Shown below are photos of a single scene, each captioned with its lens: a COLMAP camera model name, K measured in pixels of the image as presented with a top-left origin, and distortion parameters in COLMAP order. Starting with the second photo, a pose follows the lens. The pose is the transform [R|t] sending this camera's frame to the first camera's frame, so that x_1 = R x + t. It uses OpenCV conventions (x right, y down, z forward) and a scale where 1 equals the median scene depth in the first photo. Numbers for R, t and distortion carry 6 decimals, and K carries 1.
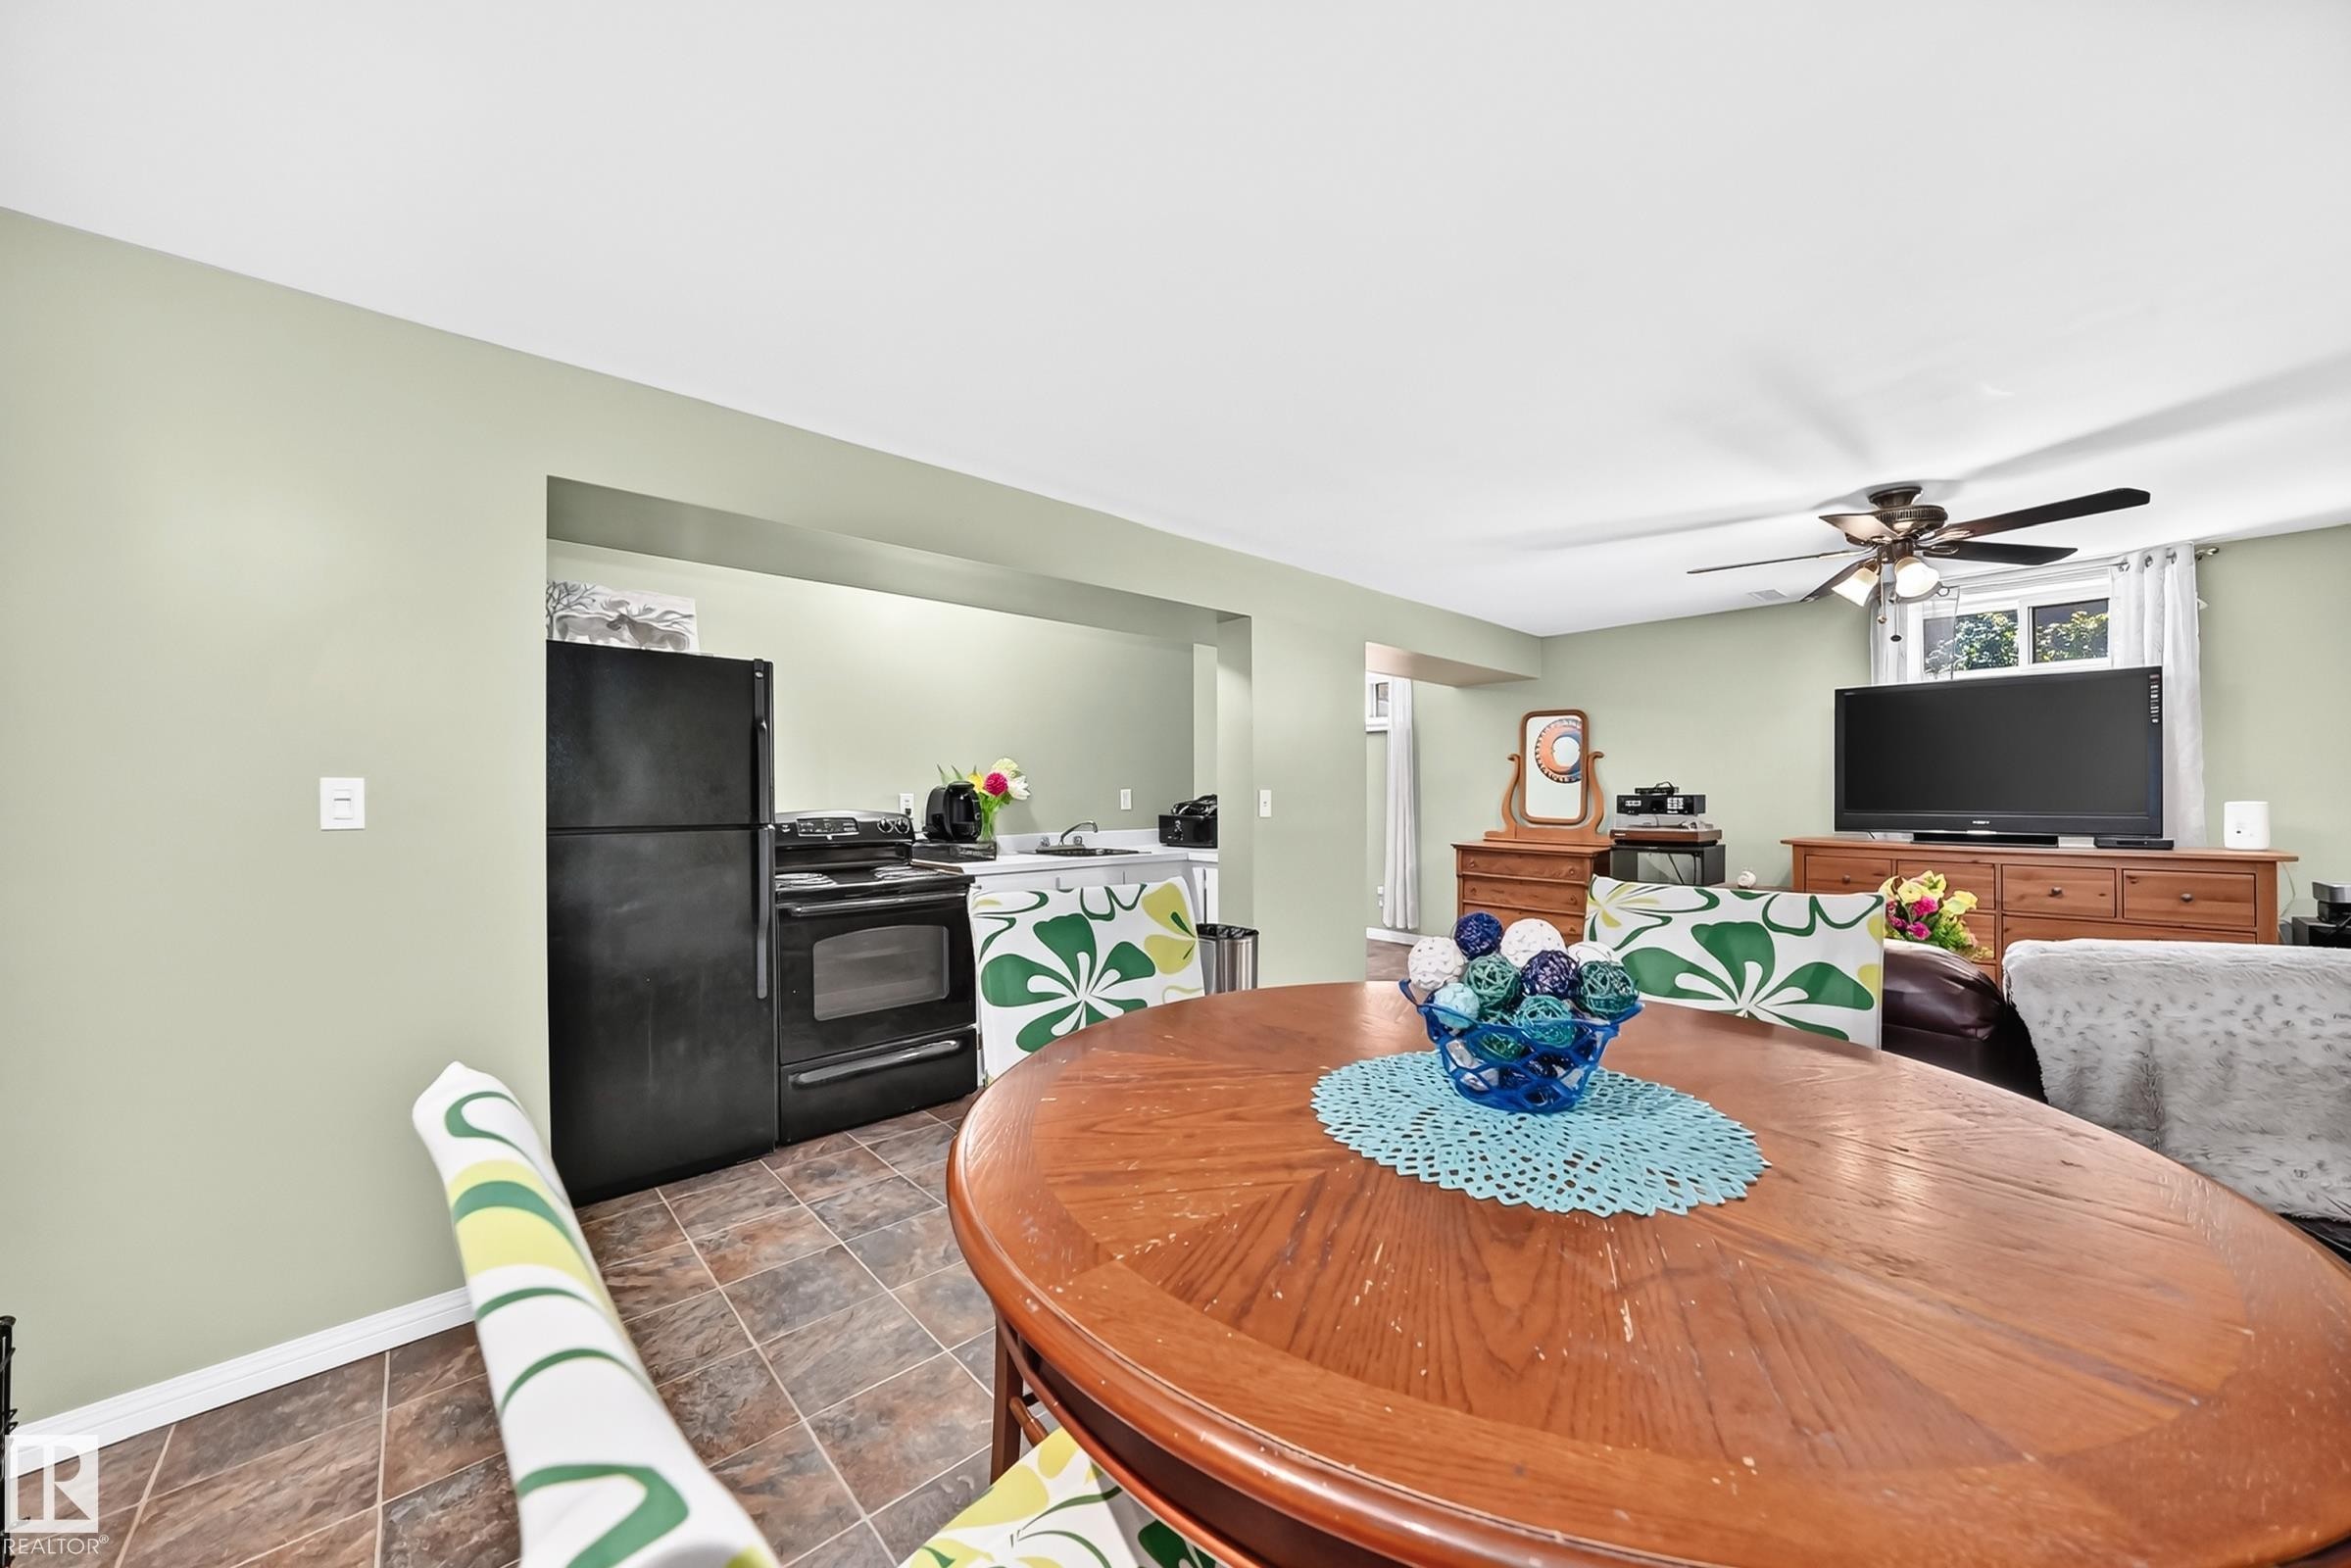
lens RADIAL K [[827.4, 0, 1177.9], [0, 827.4, 789.2], [0, 0, 1]] dist [-0.013670, 0.000202]
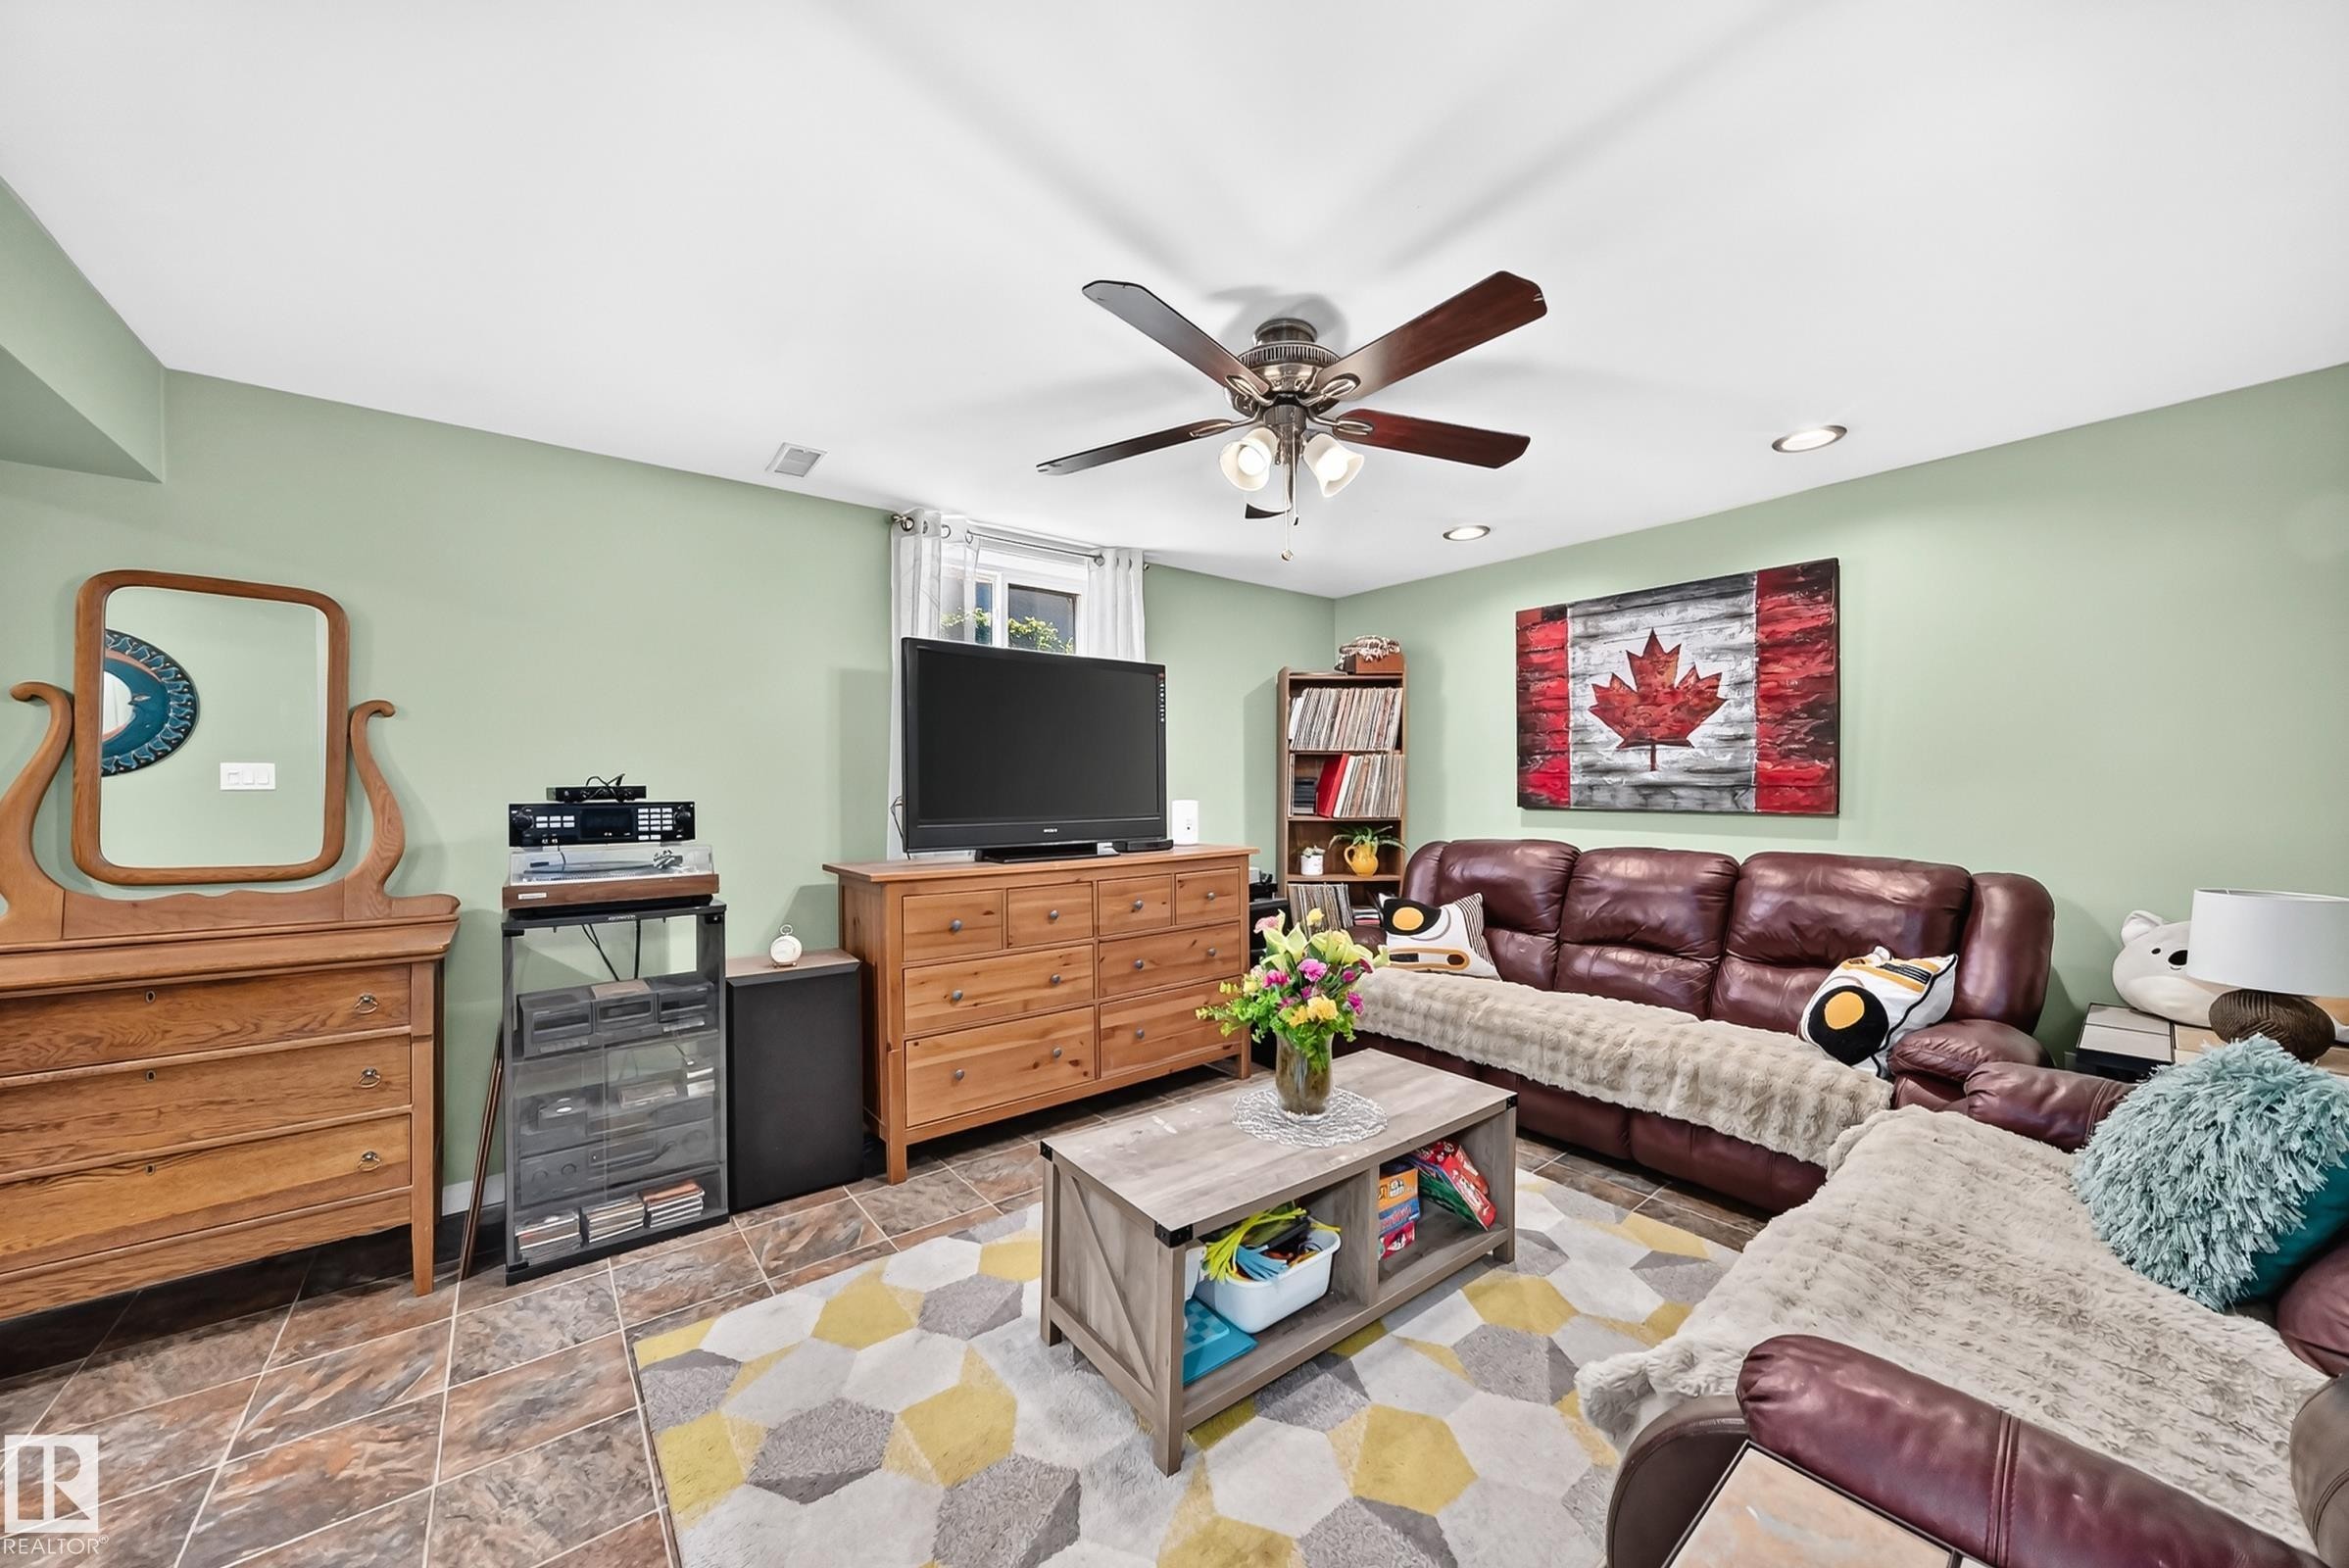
lens RADIAL K [[826.7, 0, 1174.1], [0, 826.7, 797.3], [0, 0, 1]] dist [-0.013670, 0.000202]
pose [[0.064023, -0.008659, 0.997911, 0.142645], [0.000413, 0.999963, 0.008650, 0.000427], [-0.997948, -0.000141, 0.064024, 0.667231]]
